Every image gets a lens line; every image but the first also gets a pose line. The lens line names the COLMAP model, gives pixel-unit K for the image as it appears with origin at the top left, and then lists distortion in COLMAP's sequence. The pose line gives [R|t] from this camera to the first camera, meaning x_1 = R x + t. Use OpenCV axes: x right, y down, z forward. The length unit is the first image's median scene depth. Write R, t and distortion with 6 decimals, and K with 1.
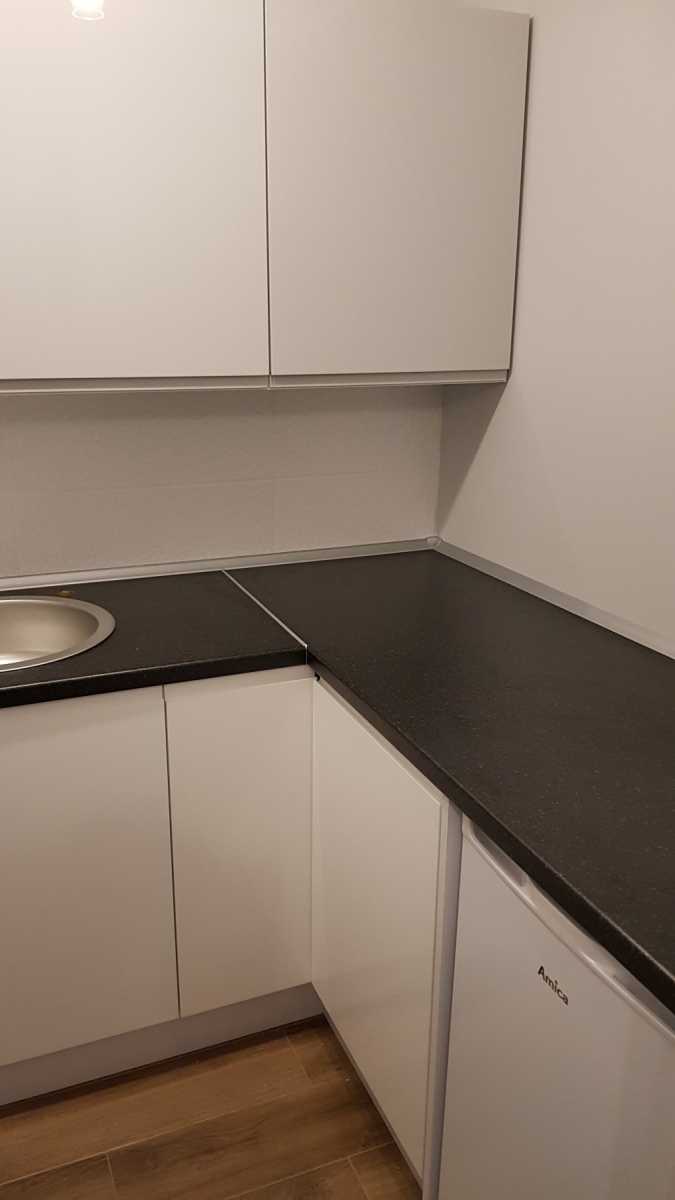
lens RADIAL K [[945.6, 0, 333.9], [0, 945.6, 600.4], [0, 0, 1]] dist [0.076397, -0.125233]
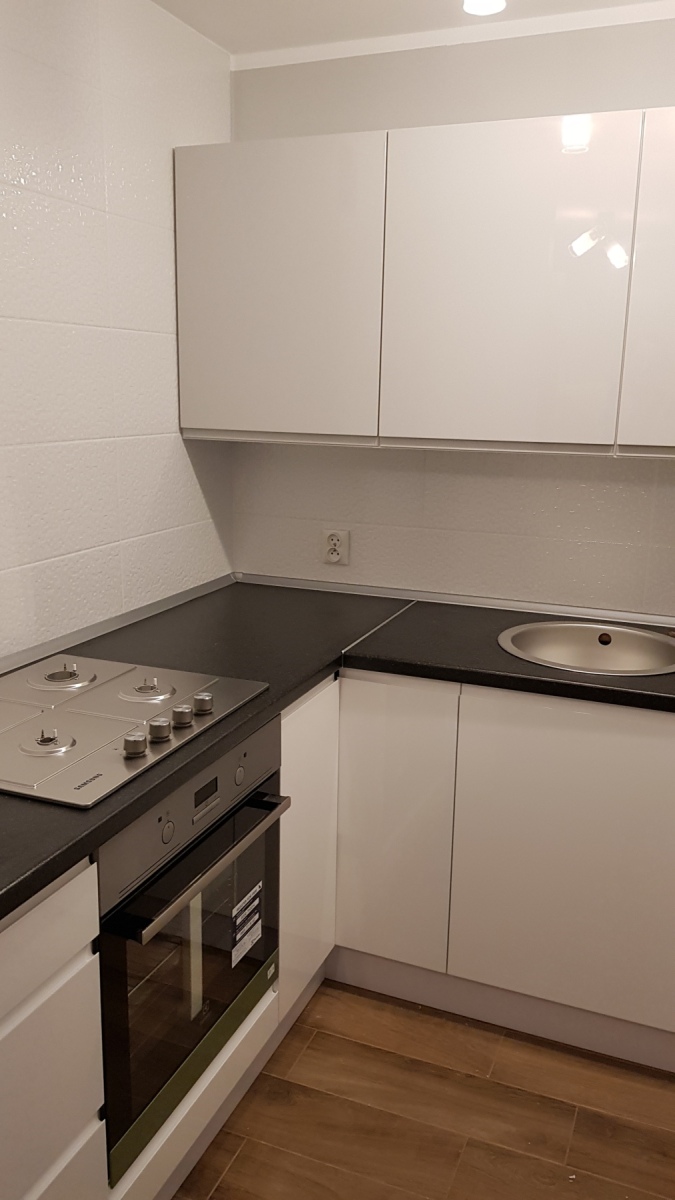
lens RADIAL K [[945.6, 0, 333.9], [0, 945.6, 600.4], [0, 0, 1]] dist [0.076397, -0.125233]
pose [[0.712601, 0.170695, -0.680487, 0.230166], [-0.227463, 0.973768, 0.006065, 0.046170], [0.663672, 0.150464, 0.732735, -0.127818]]
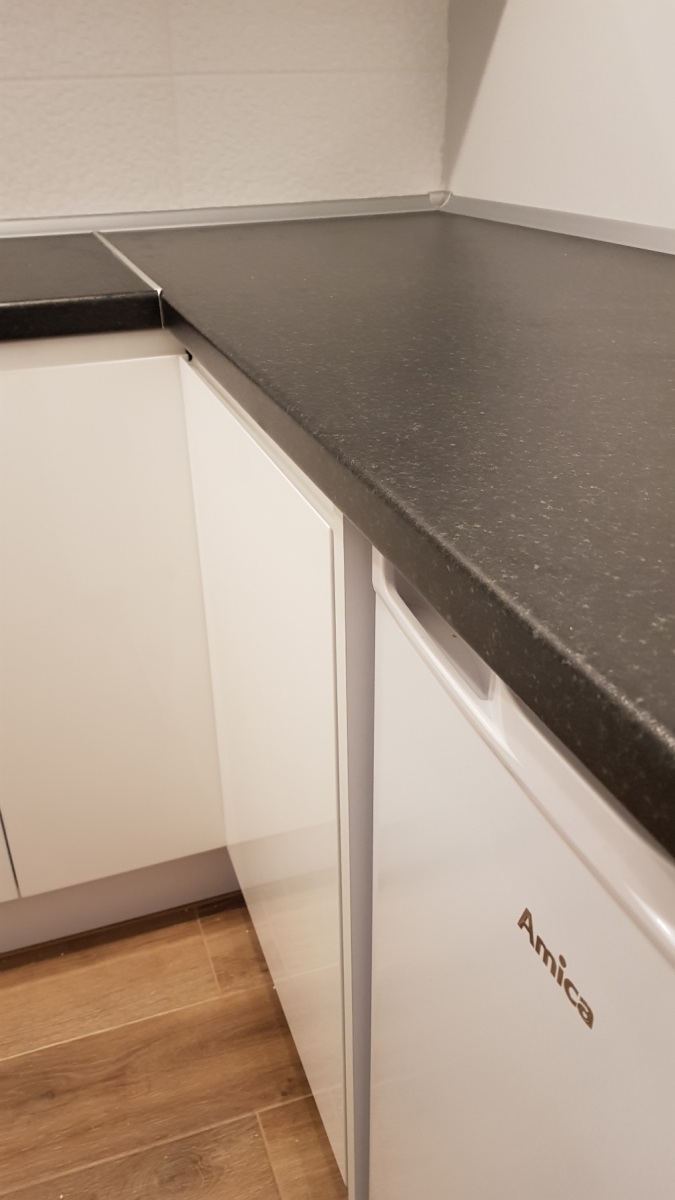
lens RADIAL K [[950.9, 0, 336.6], [0, 950.9, 615.6], [0, 0, 1]] dist [0.107864, -0.207808]
pose [[0.997969, 0.001074, -0.063697, 0.108747], [0.010743, 0.982700, 0.184891, 0.131612], [0.062794, -0.185200, 0.980693, 0.423681]]
